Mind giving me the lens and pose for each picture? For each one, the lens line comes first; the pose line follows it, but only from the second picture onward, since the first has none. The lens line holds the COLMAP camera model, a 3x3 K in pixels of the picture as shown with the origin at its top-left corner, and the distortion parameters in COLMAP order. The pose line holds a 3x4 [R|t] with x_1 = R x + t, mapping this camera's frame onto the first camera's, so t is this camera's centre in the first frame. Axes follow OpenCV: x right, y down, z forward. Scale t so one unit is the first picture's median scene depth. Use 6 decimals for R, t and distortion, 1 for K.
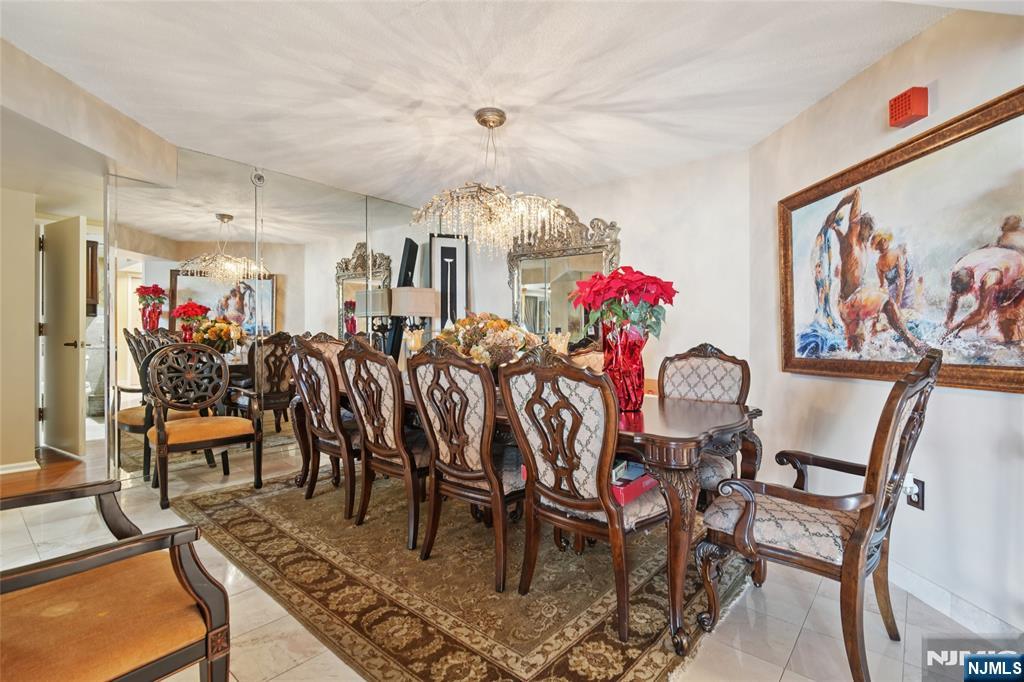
lens RADIAL K [[484.6, 0, 509.1], [0, 484.6, 344.1], [0, 0, 1]] dist [-0.012322, -0.000747]
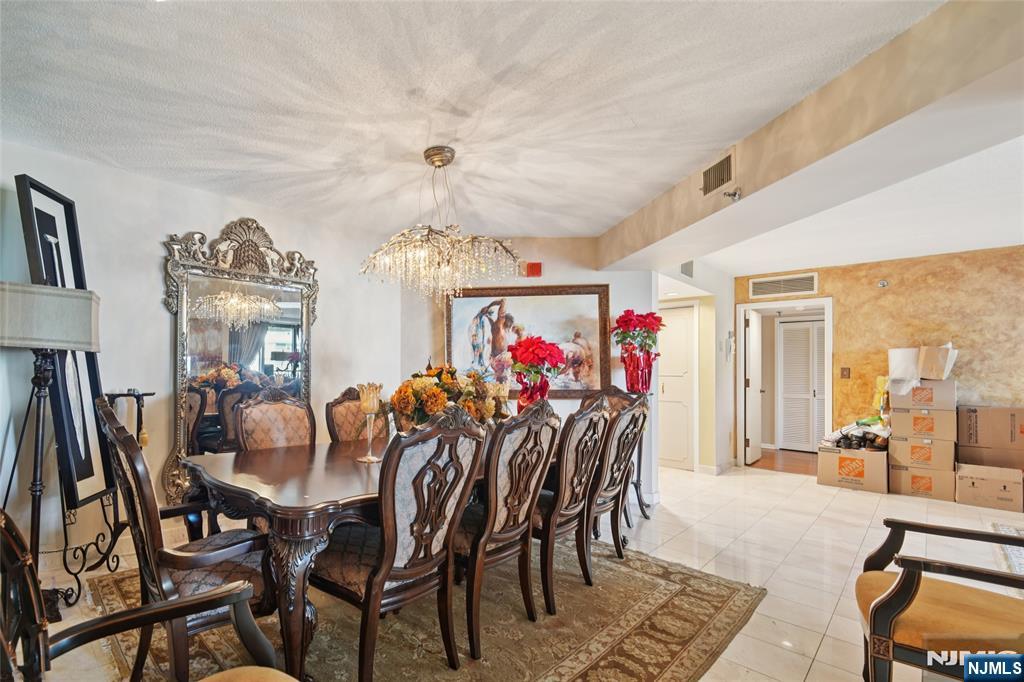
lens RADIAL K [[441.2, 0, 451.5], [0, 441.2, 360.5], [0, 0, 1]] dist [-0.002611, -0.000455]
pose [[0.128607, 0.010846, 0.991636, -0.977655], [0.008511, 0.999891, -0.012040, -0.061482], [-0.991659, 0.009988, 0.128501, 0.951540]]
